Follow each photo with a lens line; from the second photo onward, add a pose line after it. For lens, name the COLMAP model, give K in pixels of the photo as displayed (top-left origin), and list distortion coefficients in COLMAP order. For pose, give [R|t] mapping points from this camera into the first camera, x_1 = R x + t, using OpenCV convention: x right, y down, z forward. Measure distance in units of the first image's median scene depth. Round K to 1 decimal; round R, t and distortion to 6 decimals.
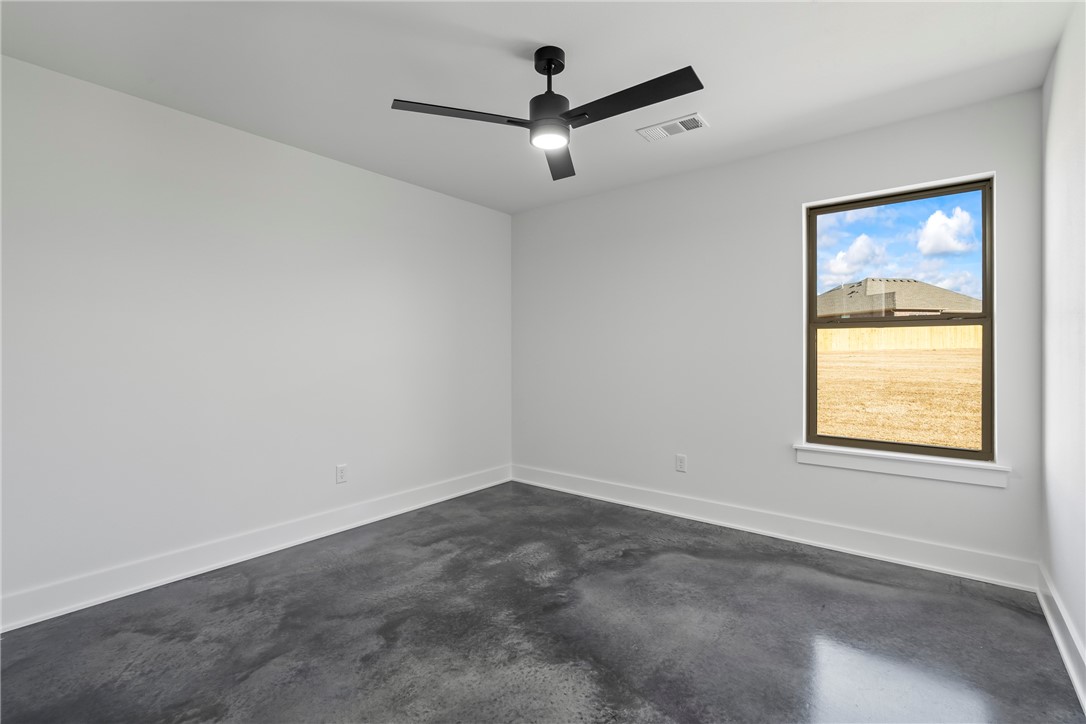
lens RADIAL K [[495.7, 0, 535.4], [0, 495.7, 359.5], [0, 0, 1]] dist [-0.005050, 0.002016]
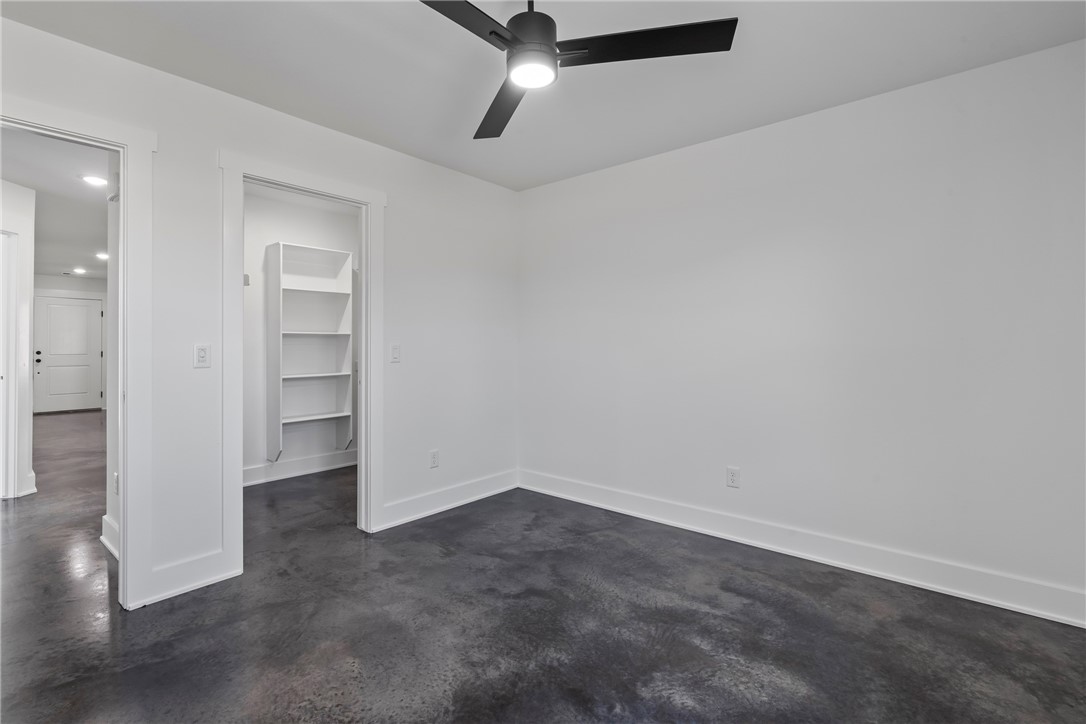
lens RADIAL K [[495.7, 0, 534.7], [0, 495.7, 350.9], [0, 0, 1]] dist [-0.005050, 0.002016]
pose [[-0.020942, 0.013948, -0.999683, 0.703710], [-0.012109, 0.999826, 0.014203, -0.010397], [0.999707, 0.012402, -0.020769, 0.891904]]
